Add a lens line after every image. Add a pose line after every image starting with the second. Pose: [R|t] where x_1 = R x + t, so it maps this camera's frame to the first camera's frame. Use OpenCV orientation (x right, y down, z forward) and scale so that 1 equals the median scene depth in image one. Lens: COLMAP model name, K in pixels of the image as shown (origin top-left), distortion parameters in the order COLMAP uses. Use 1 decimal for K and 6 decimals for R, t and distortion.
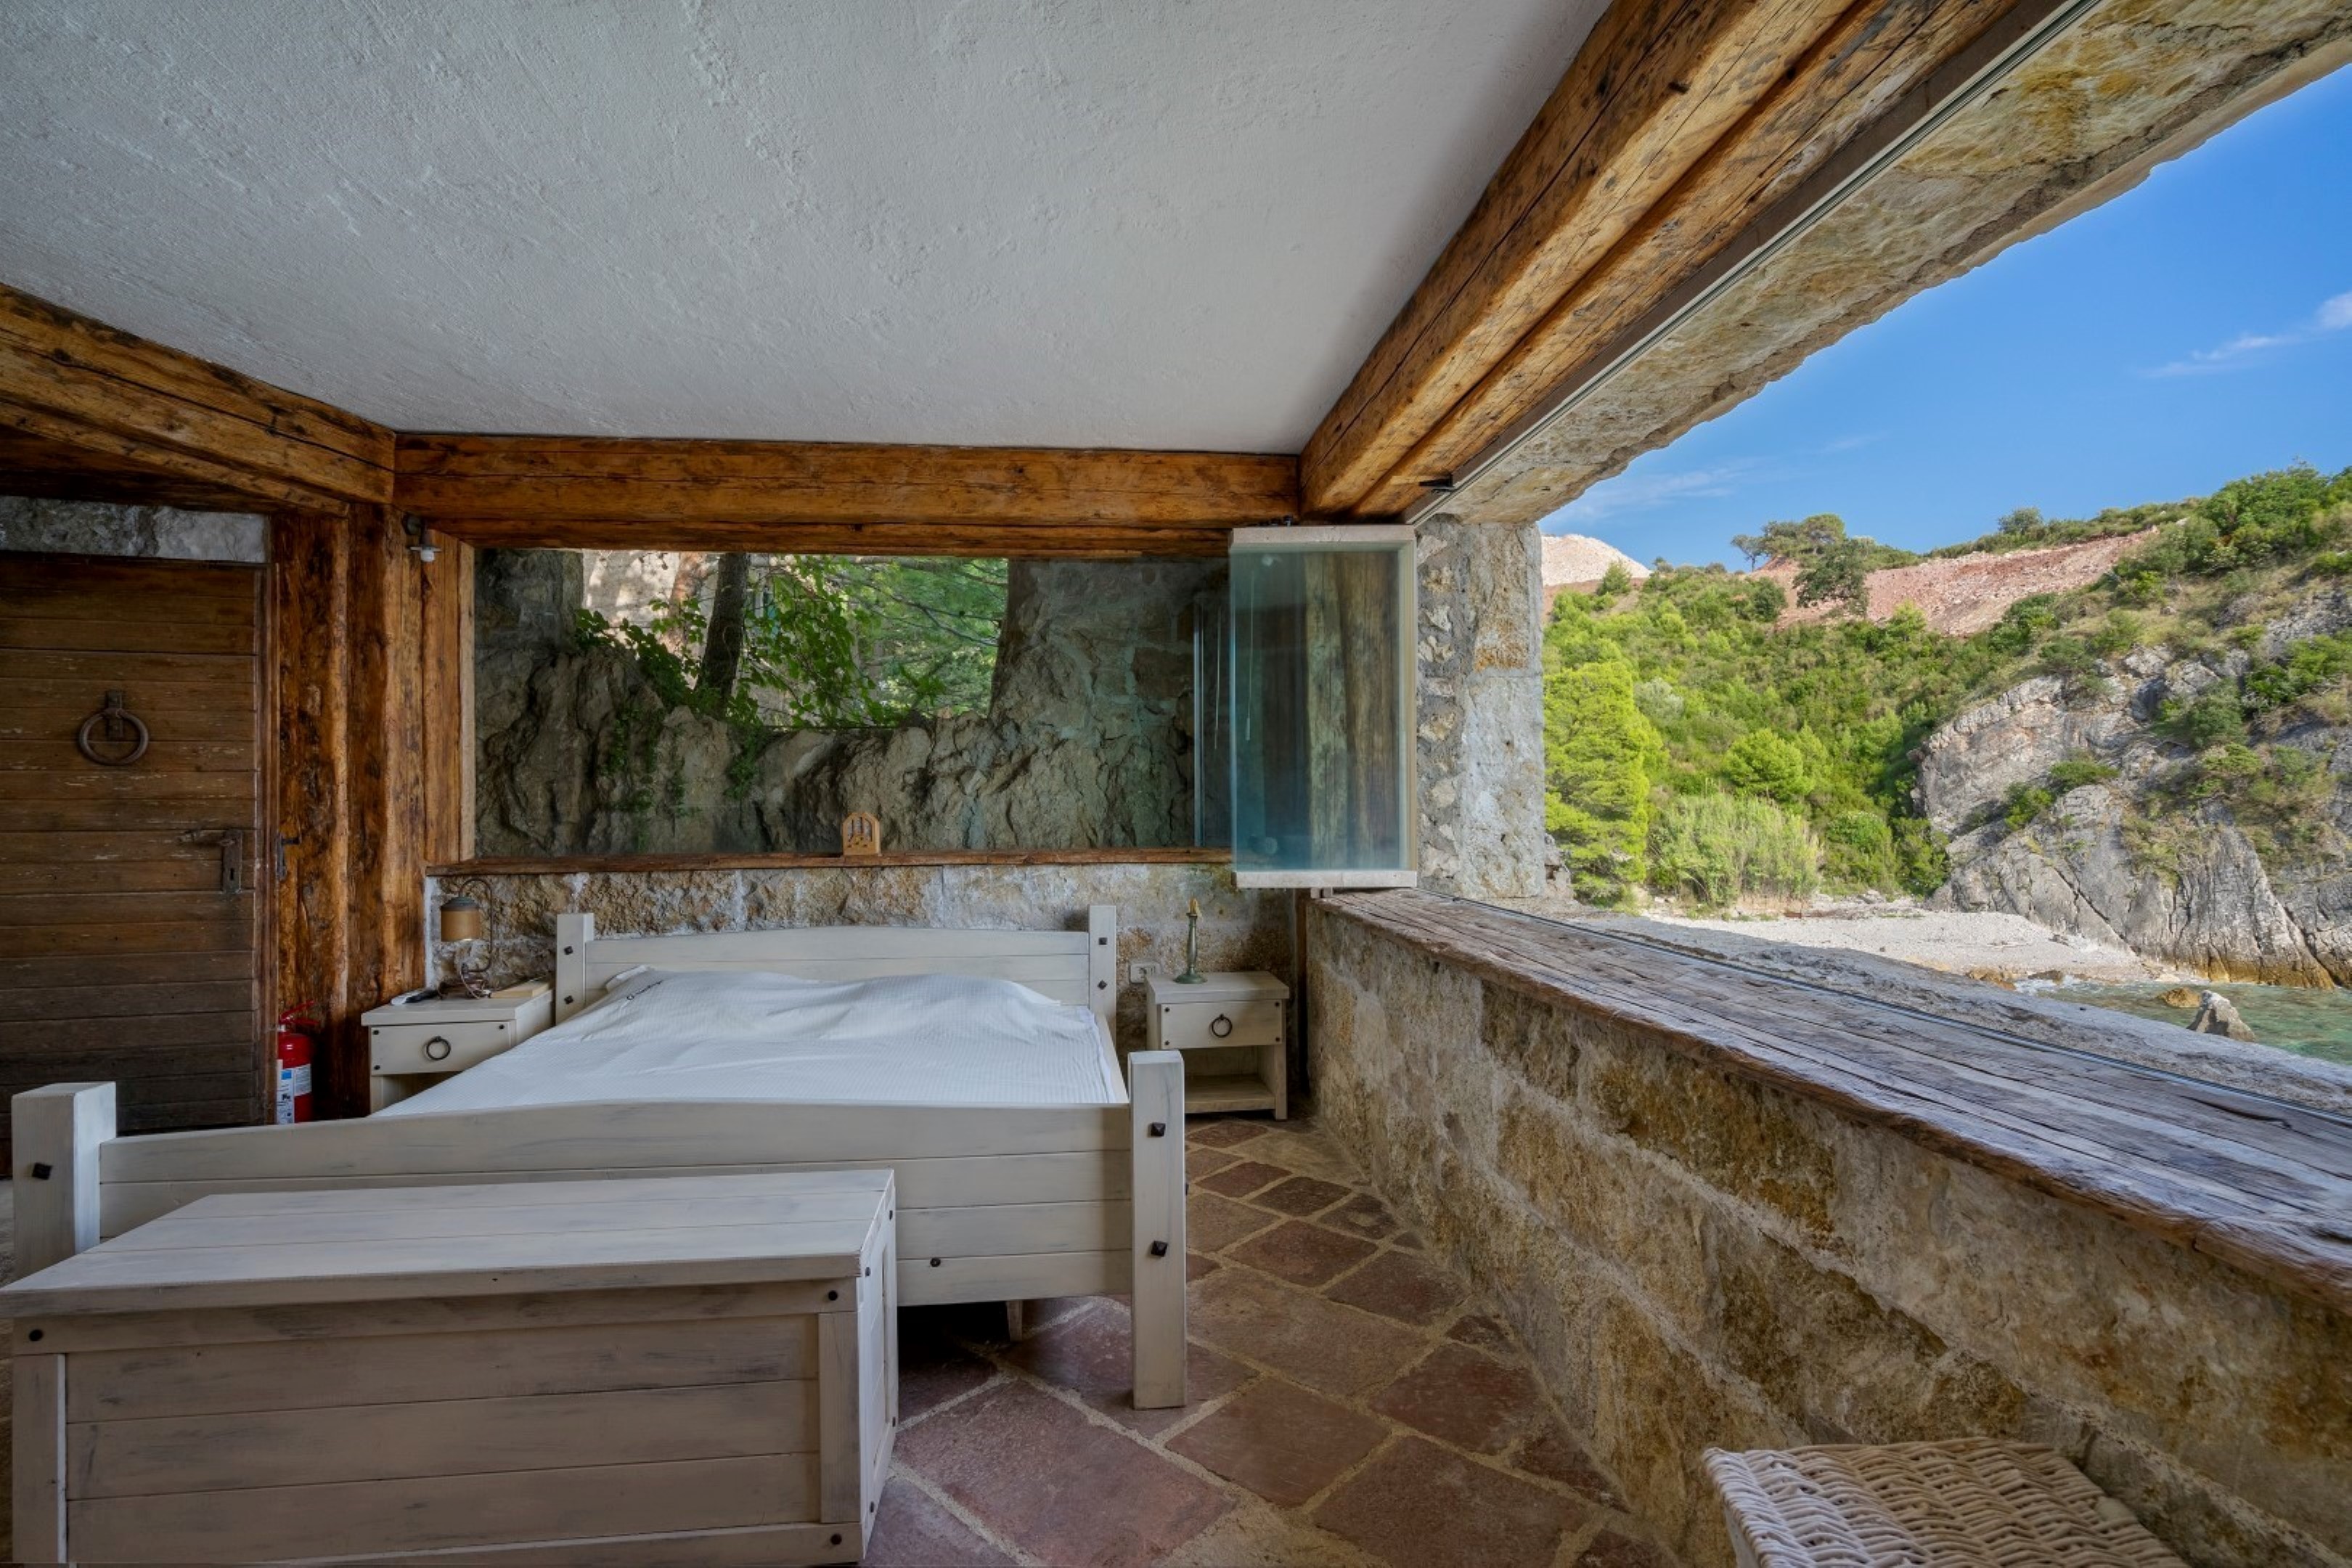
lens RADIAL K [[1094.7, 0, 1172.7], [0, 1094.7, 775.5], [0, 0, 1]] dist [-0.050495, 0.016208]
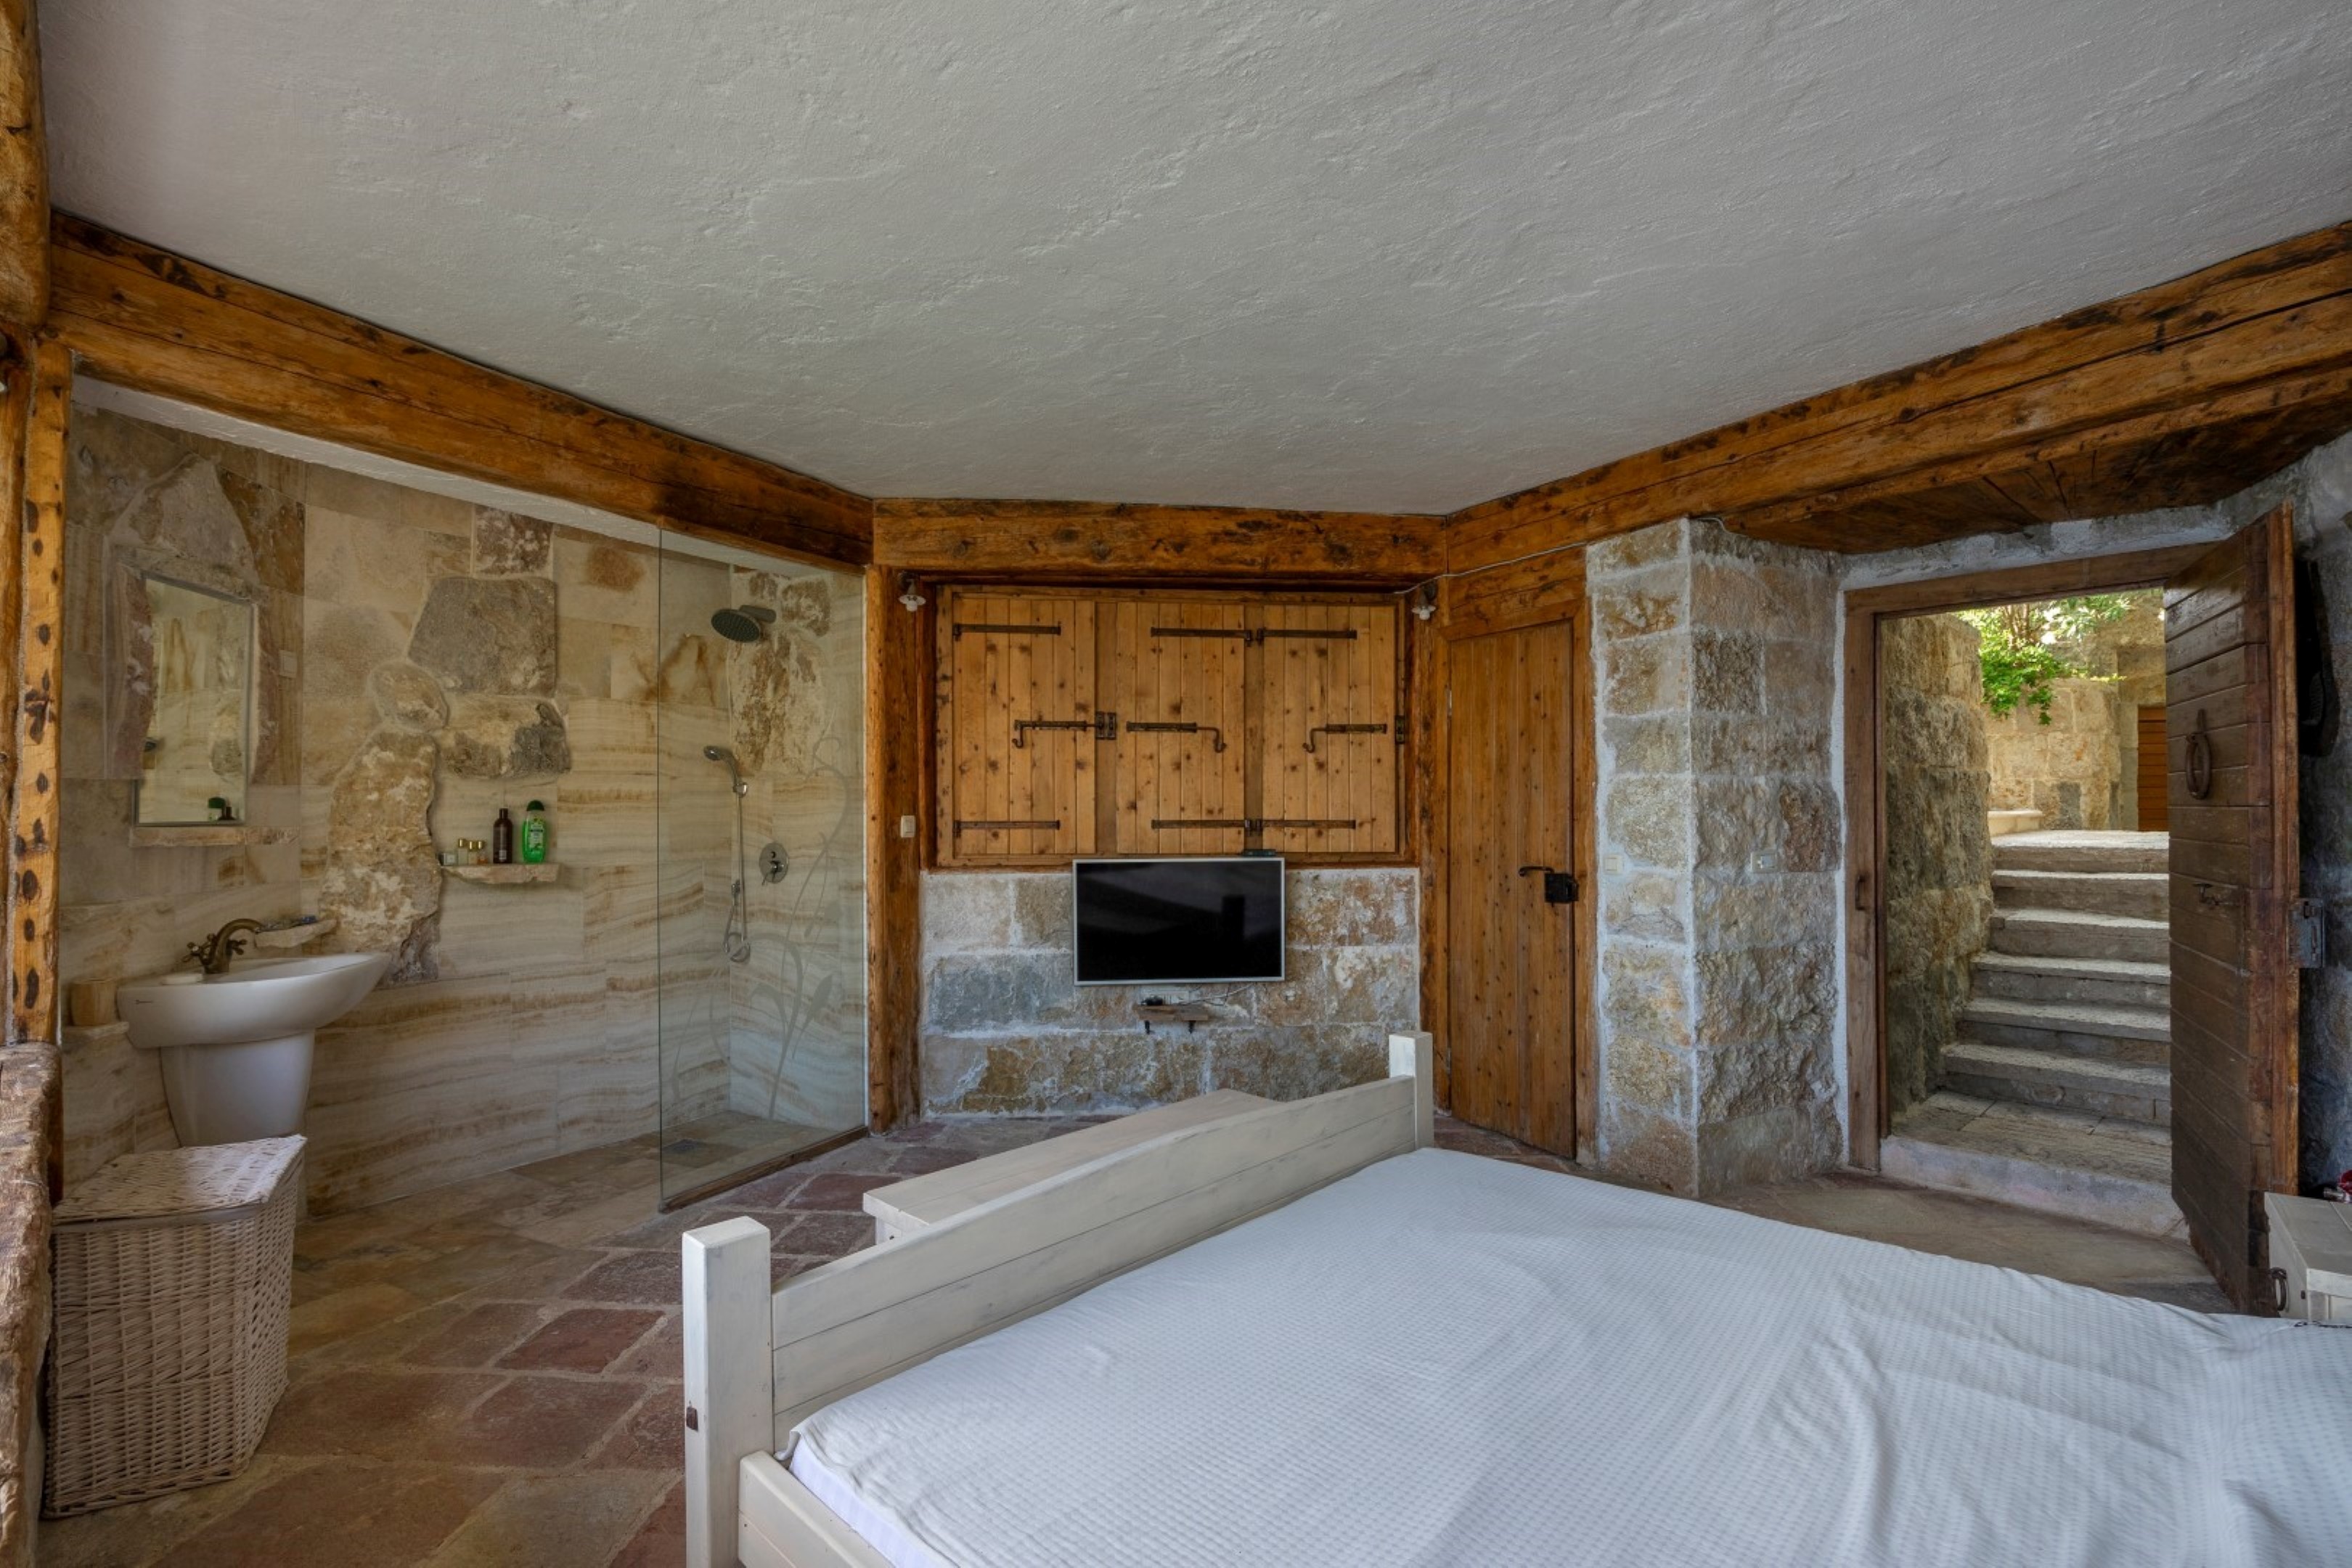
lens RADIAL K [[1094.7, 0, 1218.9], [0, 1094.7, 810.2], [0, 0, 1]] dist [-0.050495, 0.016208]
pose [[-0.743654, 0.009220, -0.668501, 0.122806], [0.022433, 0.999686, -0.011167, -0.010382], [0.668188, -0.023301, -0.743627, 1.074437]]
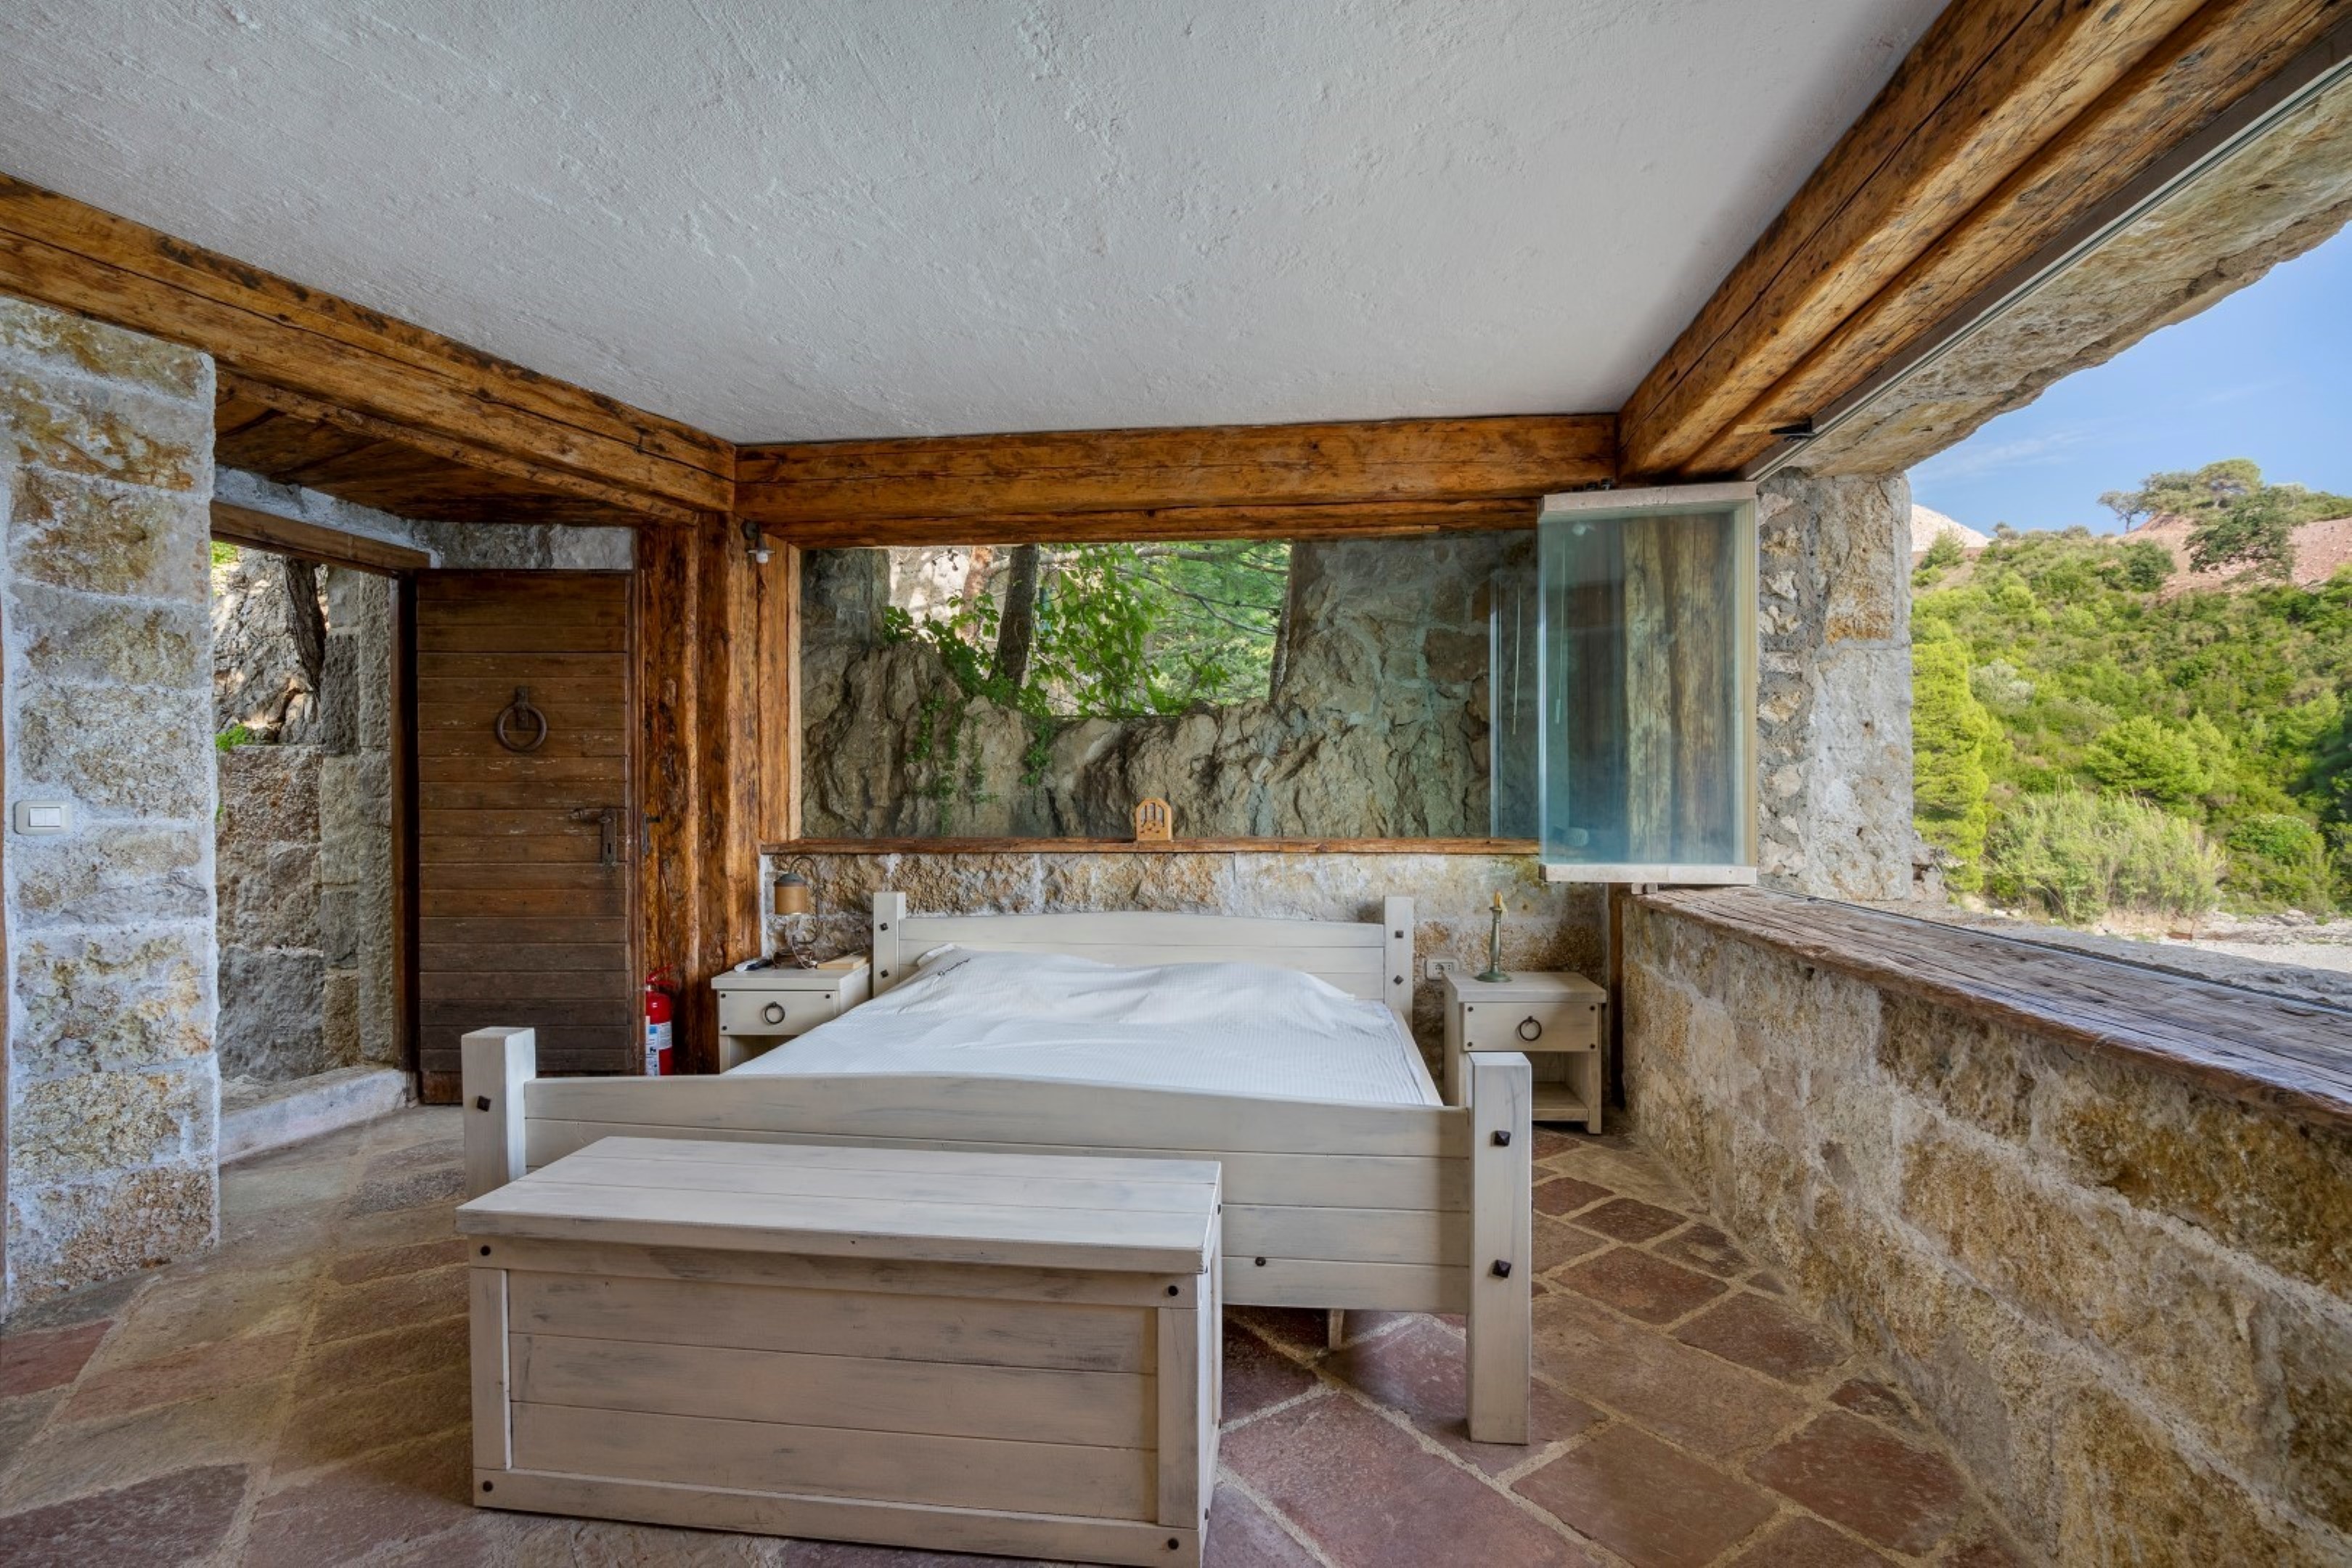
lens RADIAL K [[1094.7, 0, 1170.0], [0, 1094.7, 782.2], [0, 0, 1]] dist [-0.050495, 0.016208]
pose [[0.972349, 0.004923, -0.233480, -0.043510], [-0.002299, 0.999931, 0.011511, 0.008499], [0.233520, -0.010656, 0.972294, 0.030591]]
